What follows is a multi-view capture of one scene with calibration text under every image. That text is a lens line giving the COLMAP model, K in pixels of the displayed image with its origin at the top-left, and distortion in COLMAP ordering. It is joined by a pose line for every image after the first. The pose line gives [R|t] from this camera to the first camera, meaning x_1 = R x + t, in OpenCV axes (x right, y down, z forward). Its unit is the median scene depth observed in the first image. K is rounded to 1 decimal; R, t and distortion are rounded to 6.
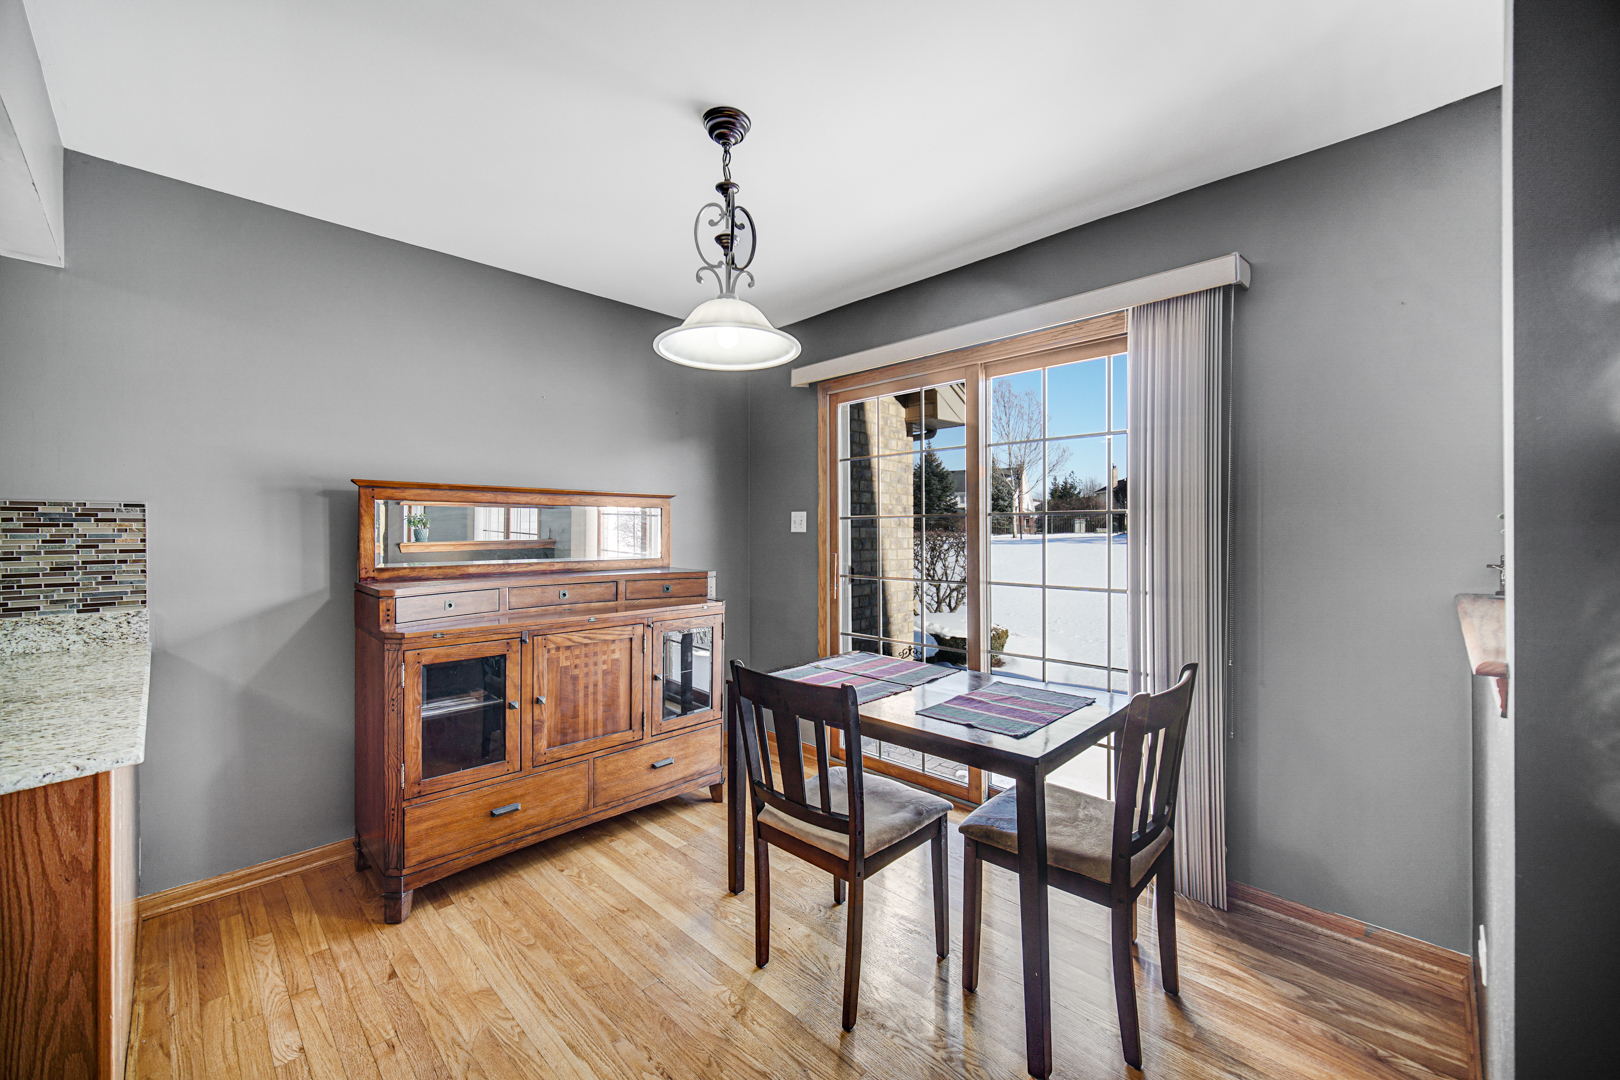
lens RADIAL K [[634.8, 0, 813.2], [0, 634.8, 532.1], [0, 0, 1]] dist [-0.003434, 0.000306]
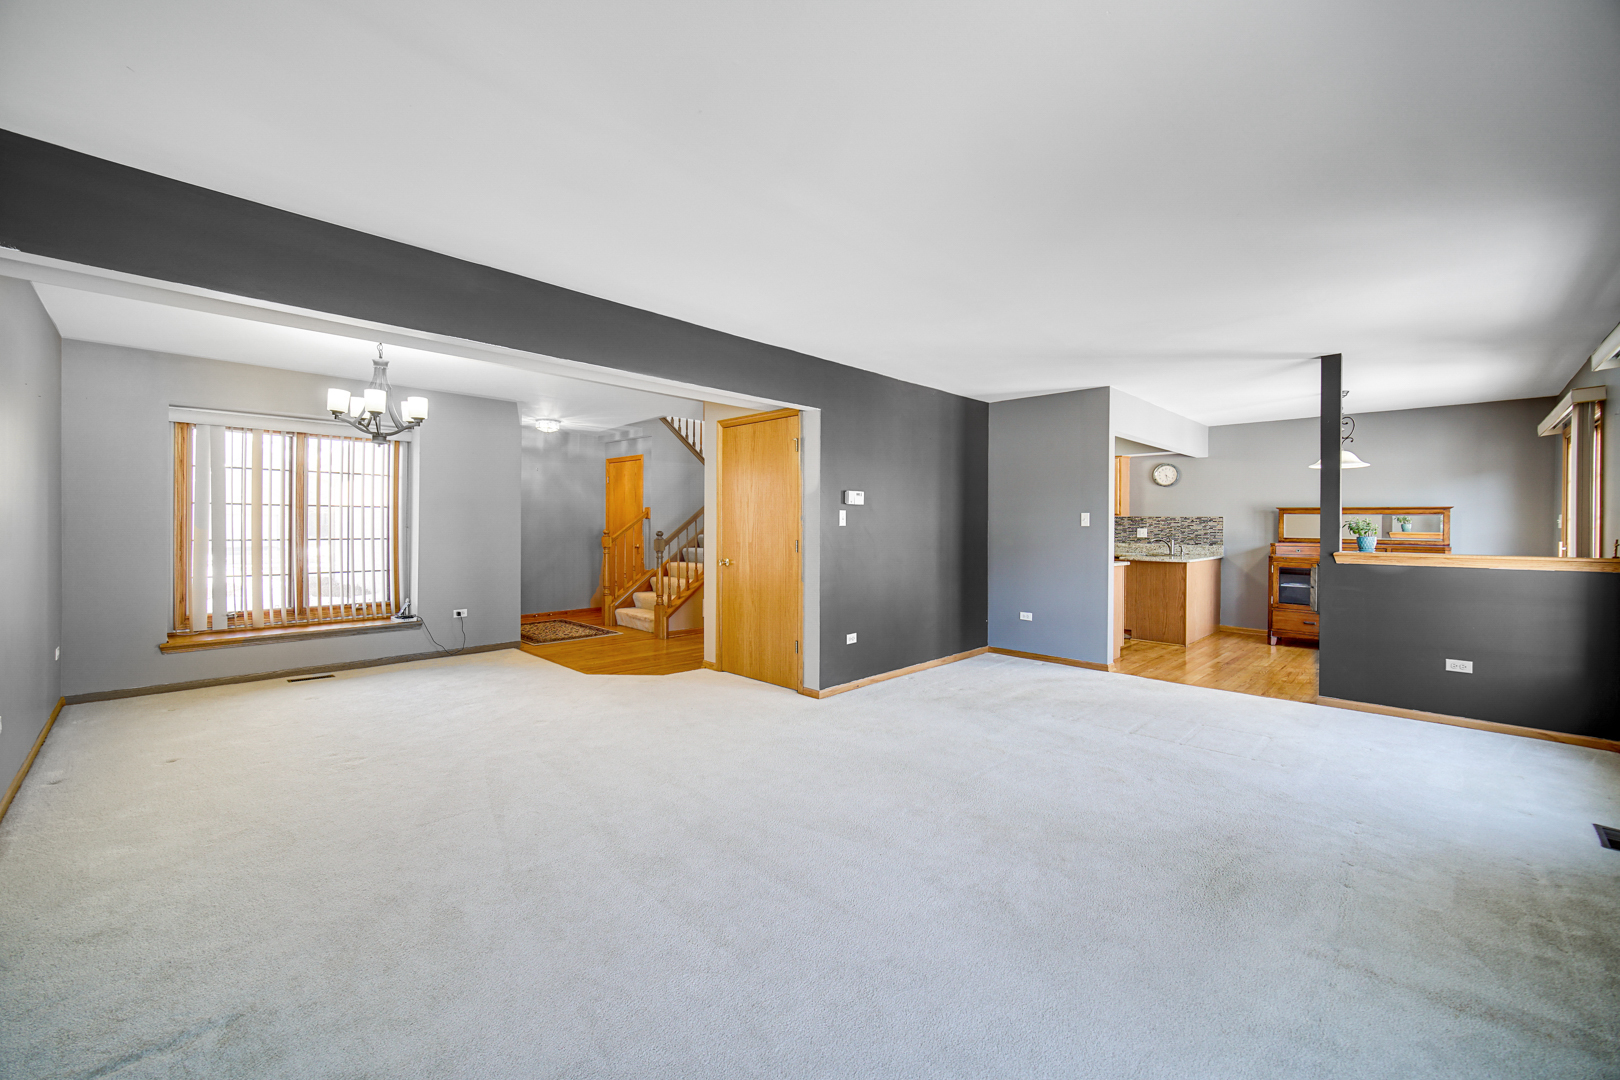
lens RADIAL K [[634.8, 0, 808.7], [0, 634.8, 531.8], [0, 0, 1]] dist [-0.003434, 0.000306]
pose [[-0.005431, 0.017732, -0.999828, 2.479453], [-0.010157, 0.999790, 0.017787, -0.000182], [0.999934, 0.010252, -0.005250, -1.298291]]
